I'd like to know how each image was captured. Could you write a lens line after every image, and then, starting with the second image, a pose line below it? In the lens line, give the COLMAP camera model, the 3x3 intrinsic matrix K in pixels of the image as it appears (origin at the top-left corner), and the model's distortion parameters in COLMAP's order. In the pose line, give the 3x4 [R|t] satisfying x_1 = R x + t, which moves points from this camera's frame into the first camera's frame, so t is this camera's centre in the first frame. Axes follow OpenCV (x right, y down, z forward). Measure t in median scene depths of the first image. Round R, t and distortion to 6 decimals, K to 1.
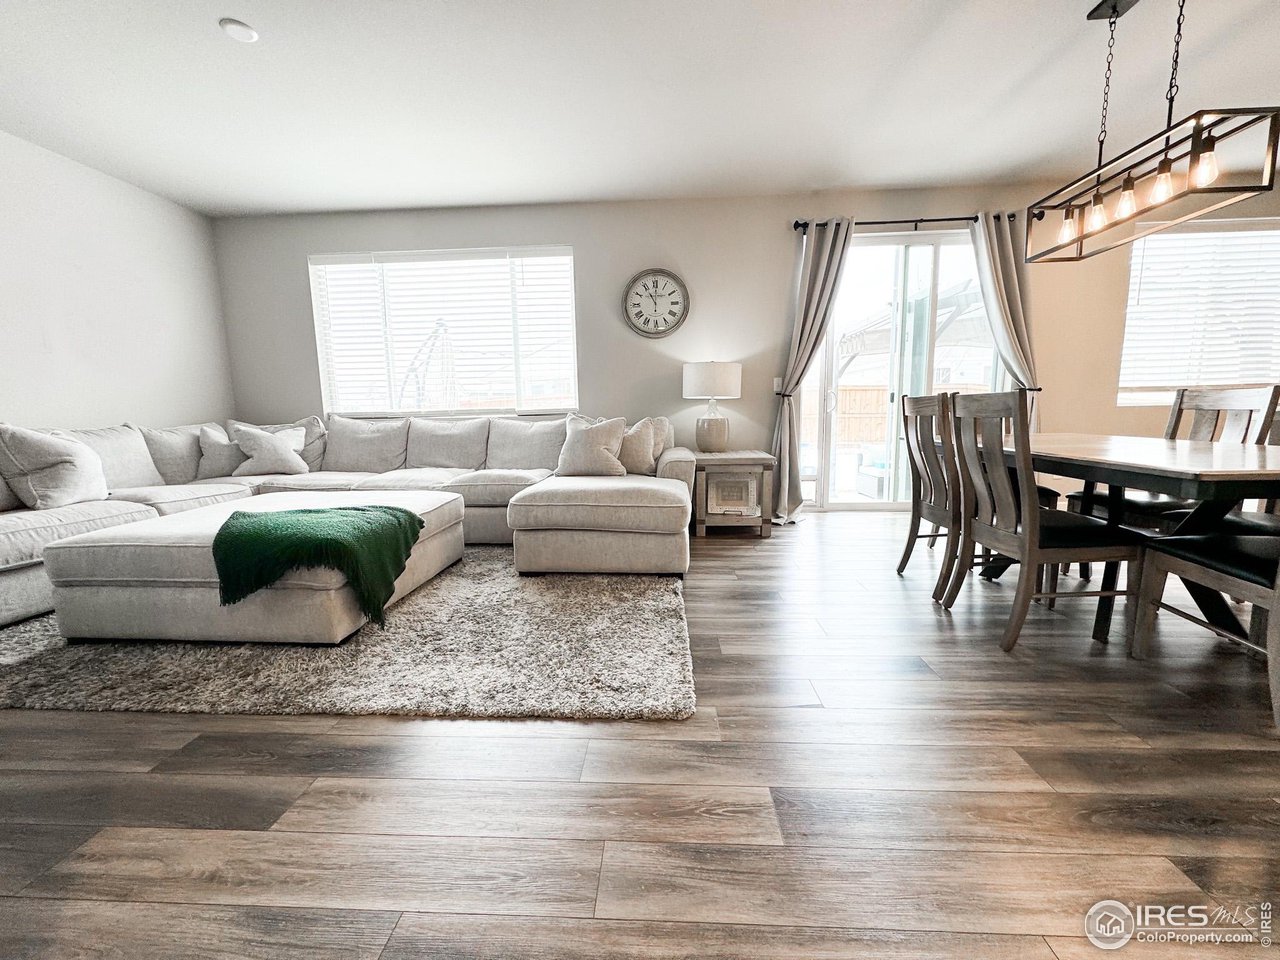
lens RADIAL K [[517.8, 0, 637.4], [0, 517.8, 471.6], [0, 0, 1]] dist [0.001517, 0.000070]
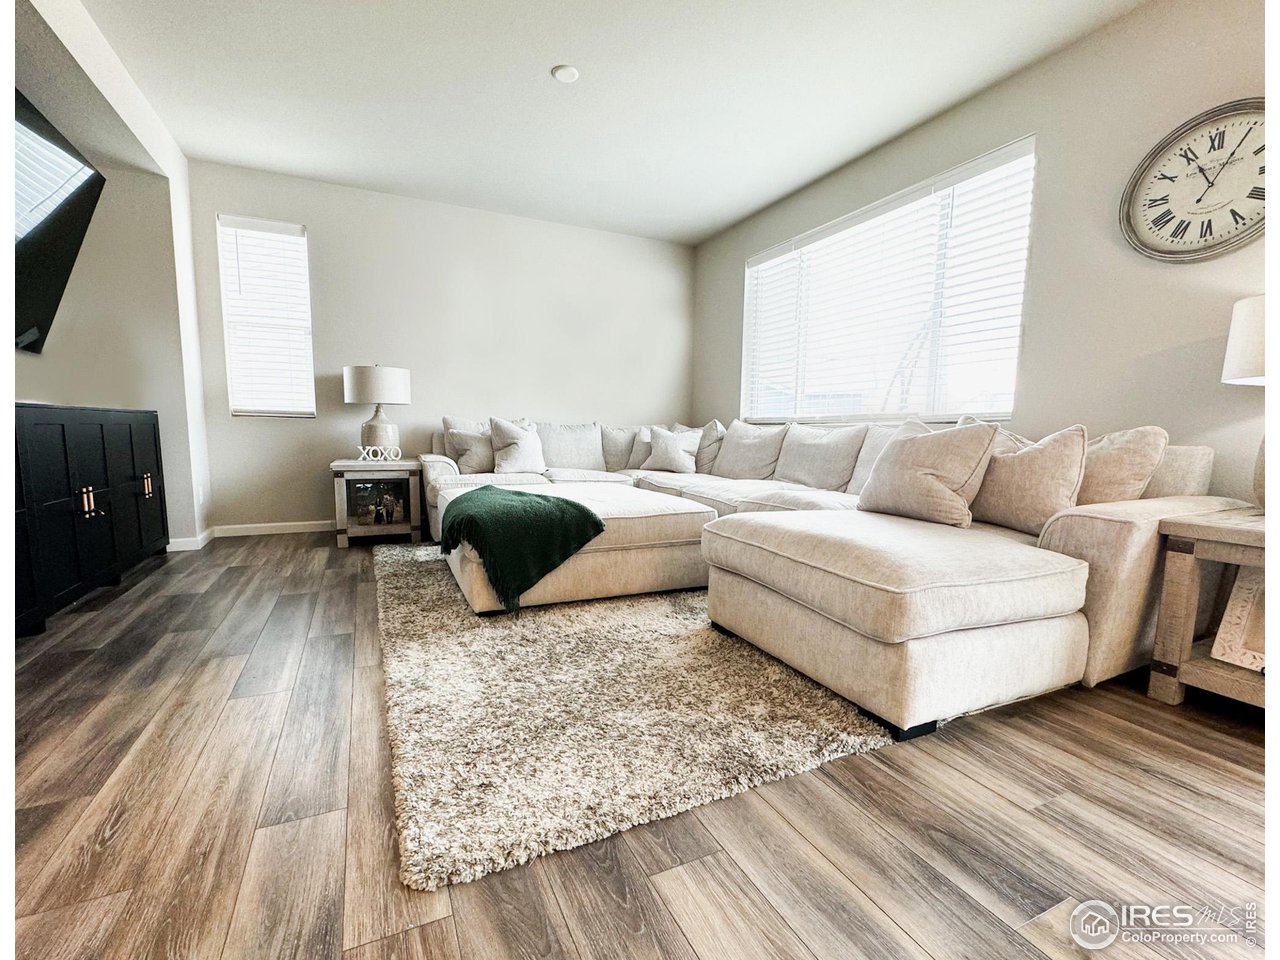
lens RADIAL K [[569.6, 0, 636.2], [0, 569.6, 491.0], [0, 0, 1]] dist [-0.000218, 0.000754]
pose [[0.461001, 0.117286, -0.879615, 0.387013], [-0.130745, 0.989387, 0.063400, -0.025966], [0.877715, 0.085778, 0.471443, 0.463369]]
